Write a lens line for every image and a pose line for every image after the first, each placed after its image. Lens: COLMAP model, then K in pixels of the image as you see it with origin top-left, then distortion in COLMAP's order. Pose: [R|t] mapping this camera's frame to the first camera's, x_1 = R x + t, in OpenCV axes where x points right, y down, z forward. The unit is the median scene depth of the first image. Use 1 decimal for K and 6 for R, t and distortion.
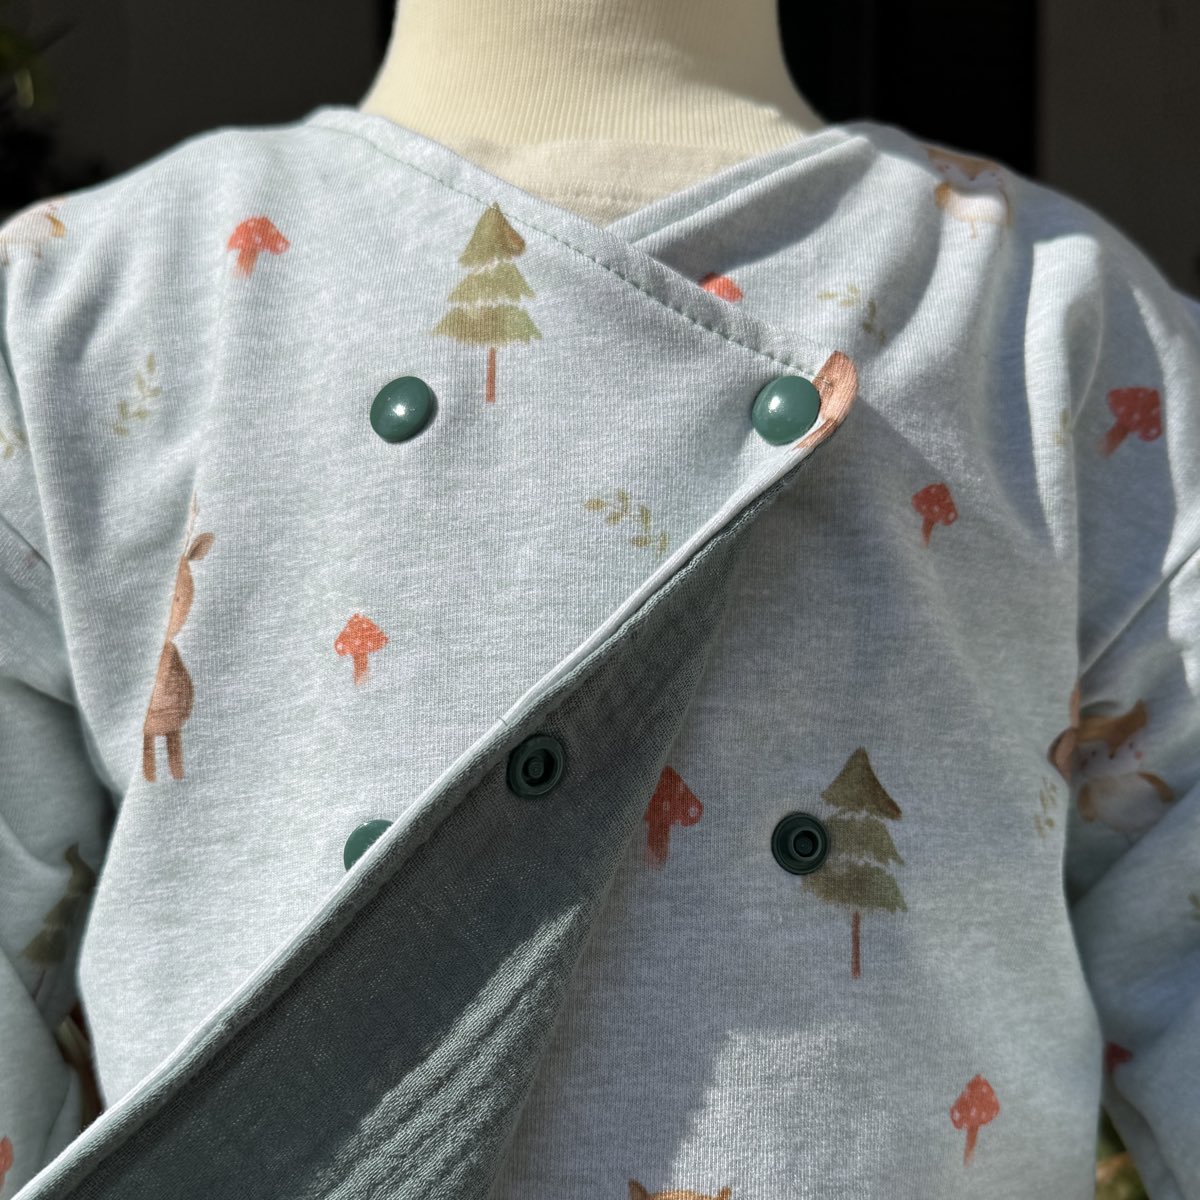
lens RADIAL K [[2229.0, 0, 607.4], [0, 2229.0, 738.5], [0, 0, 1]] dist [0.030630, -0.052509]
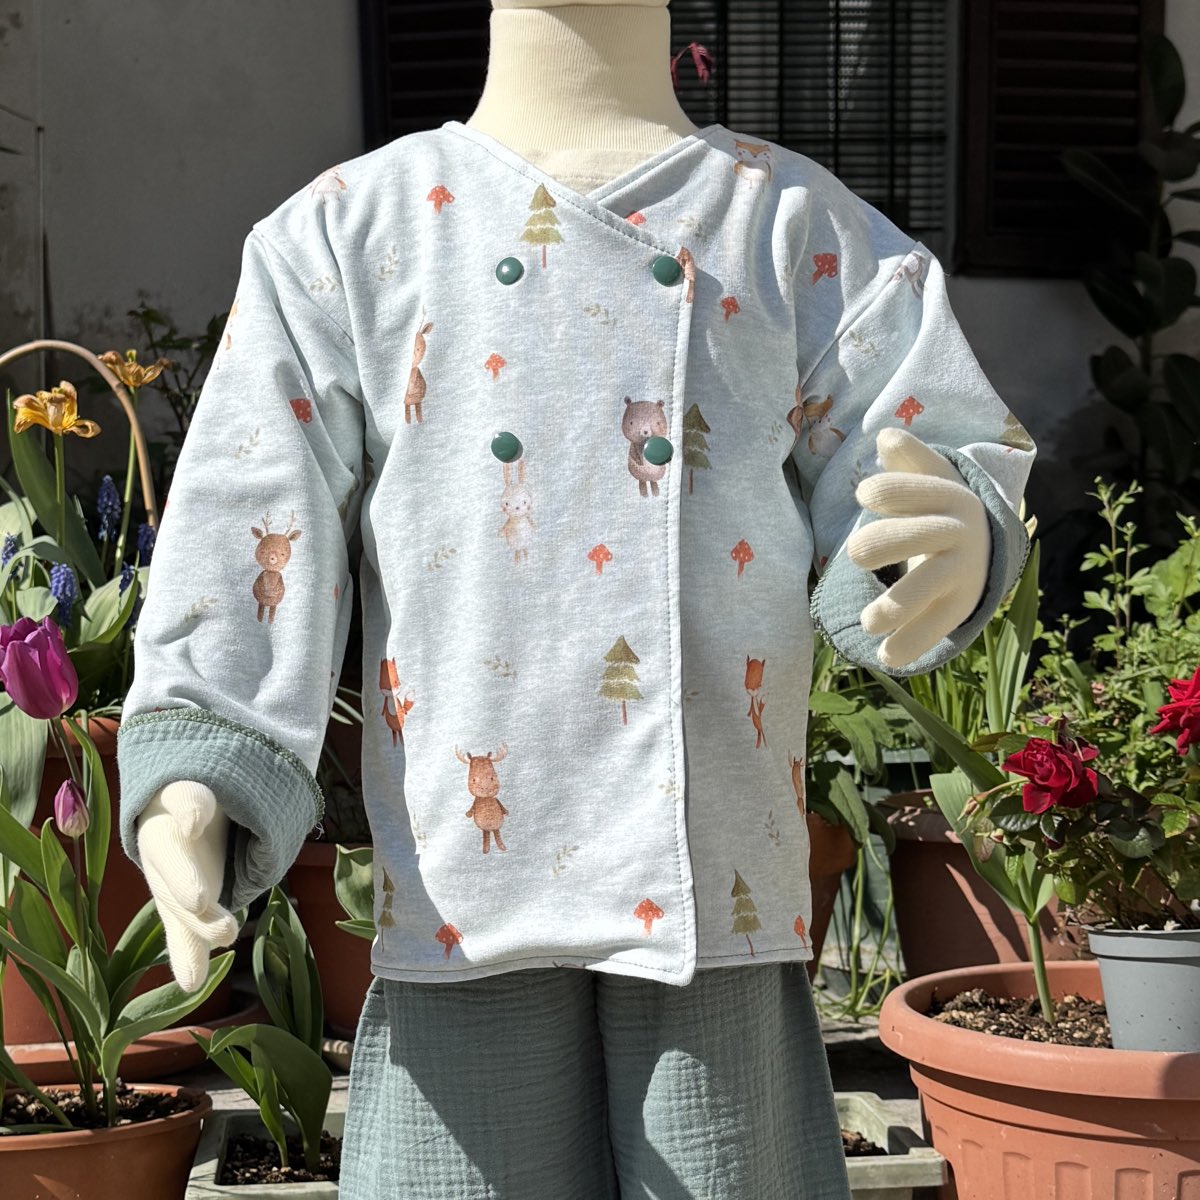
lens RADIAL K [[2229.0, 0, 607.4], [0, 2229.0, 738.5], [0, 0, 1]] dist [0.030630, -0.052509]
pose [[0.999908, -0.012724, 0.004734, 0.000336], [0.012289, 0.996499, 0.082696, 0.160755], [-0.005769, -0.082630, 0.996564, -1.460541]]
